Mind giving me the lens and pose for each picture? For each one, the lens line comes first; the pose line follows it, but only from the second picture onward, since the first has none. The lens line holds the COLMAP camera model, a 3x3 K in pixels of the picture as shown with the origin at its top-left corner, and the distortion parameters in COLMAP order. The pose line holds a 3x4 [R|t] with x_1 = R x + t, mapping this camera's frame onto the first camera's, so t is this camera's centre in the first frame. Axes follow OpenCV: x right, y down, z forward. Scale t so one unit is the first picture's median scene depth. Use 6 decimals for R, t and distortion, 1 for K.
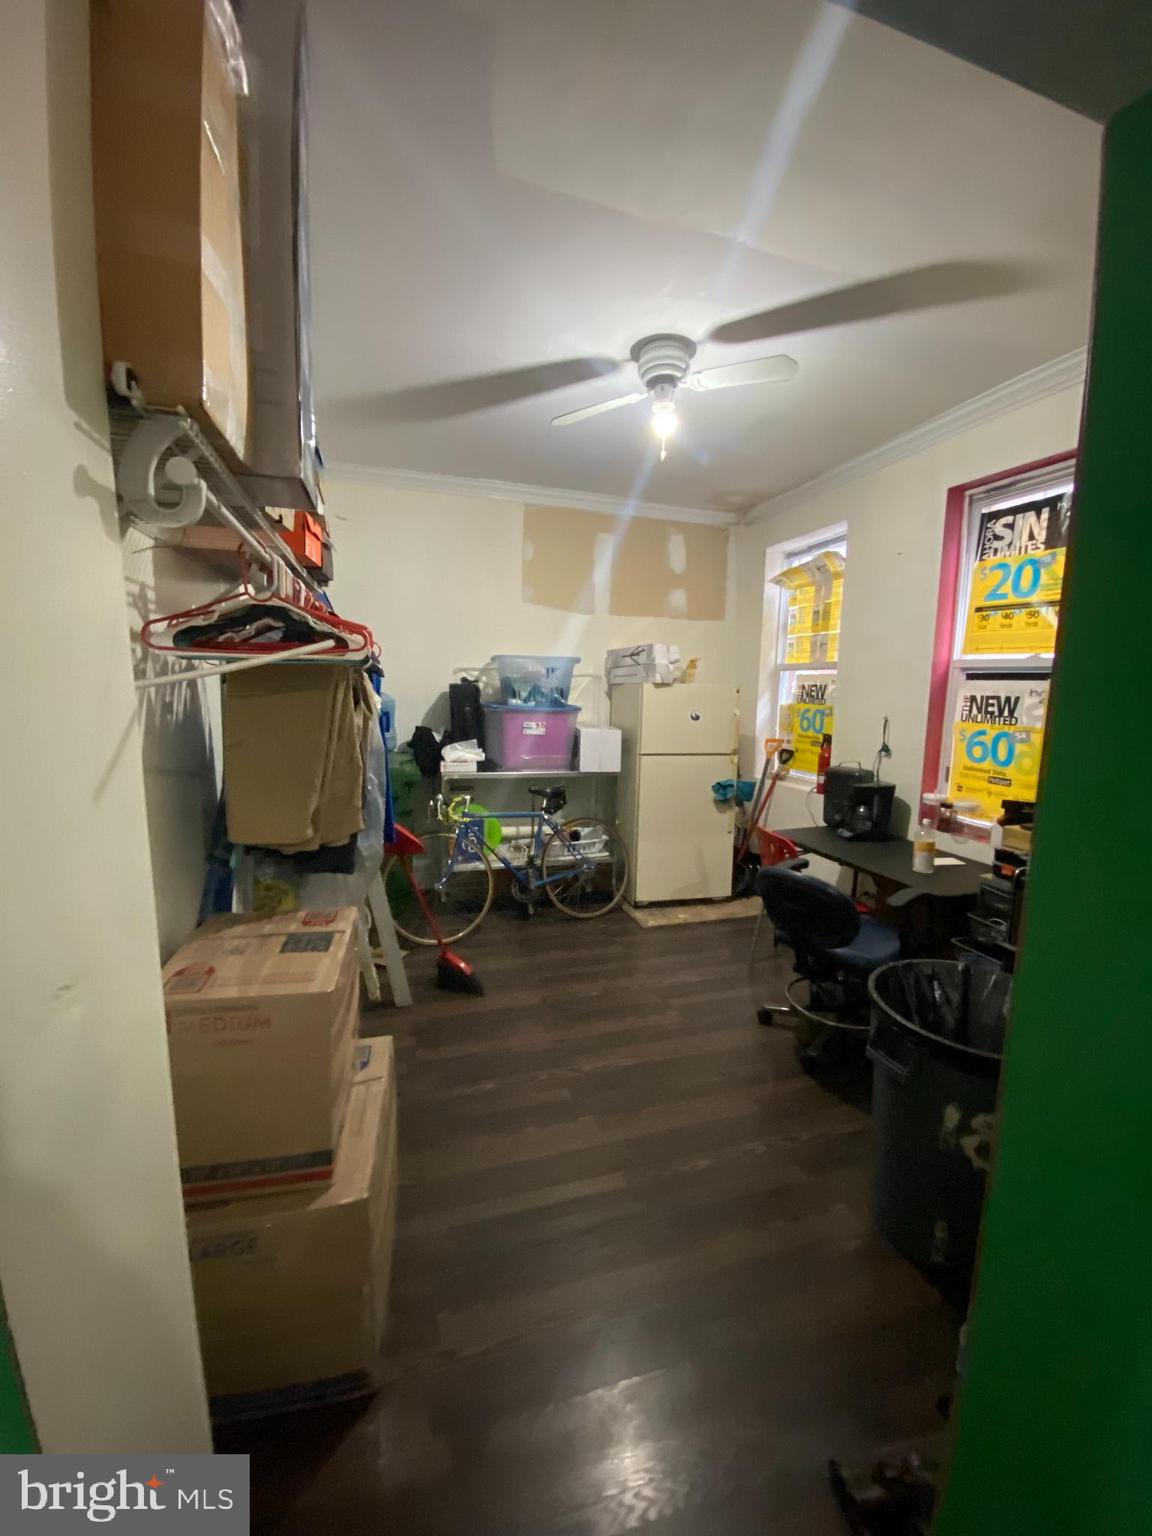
lens RADIAL K [[619.4, 0, 576.0], [0, 619.4, 768.0], [0, 0, 1]] dist [0.027722, -0.018843]
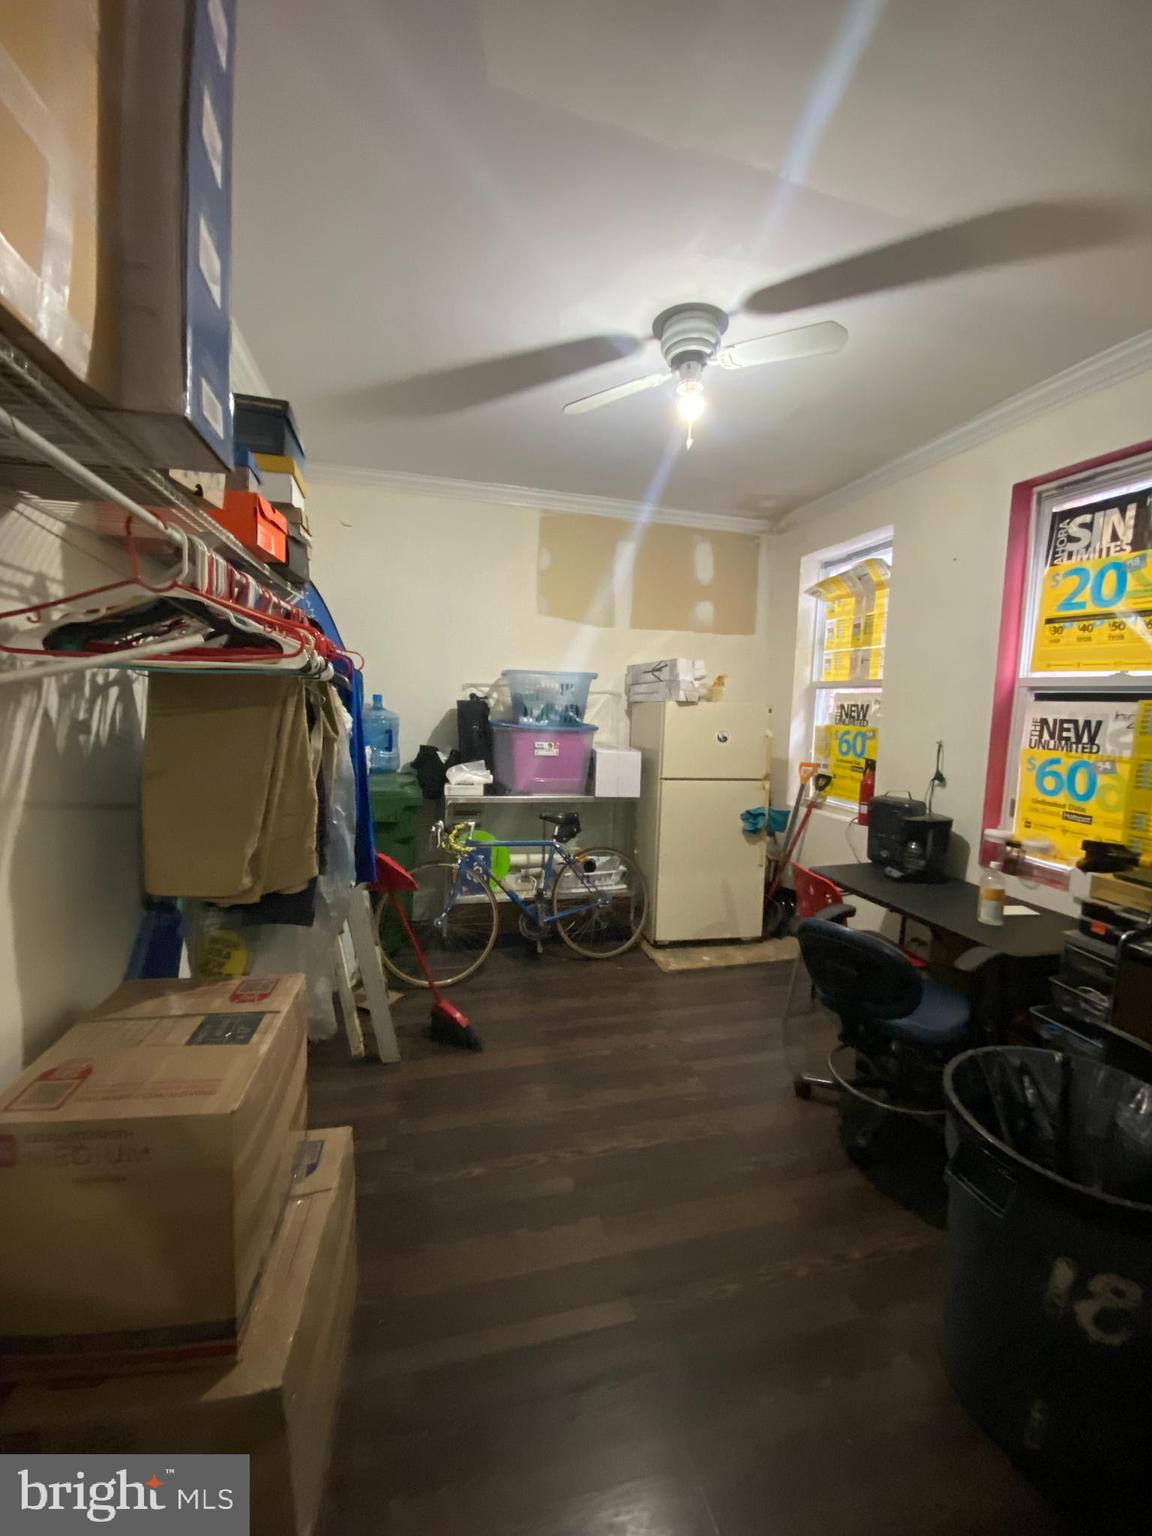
lens RADIAL K [[619.4, 0, 576.0], [0, 619.4, 768.0], [0, 0, 1]] dist [0.027722, -0.018843]
pose [[0.999179, 0.012137, -0.038653, 0.015860], [-0.013185, 0.999549, -0.026978, -0.014508], [0.038308, 0.027466, 0.998888, 0.102339]]
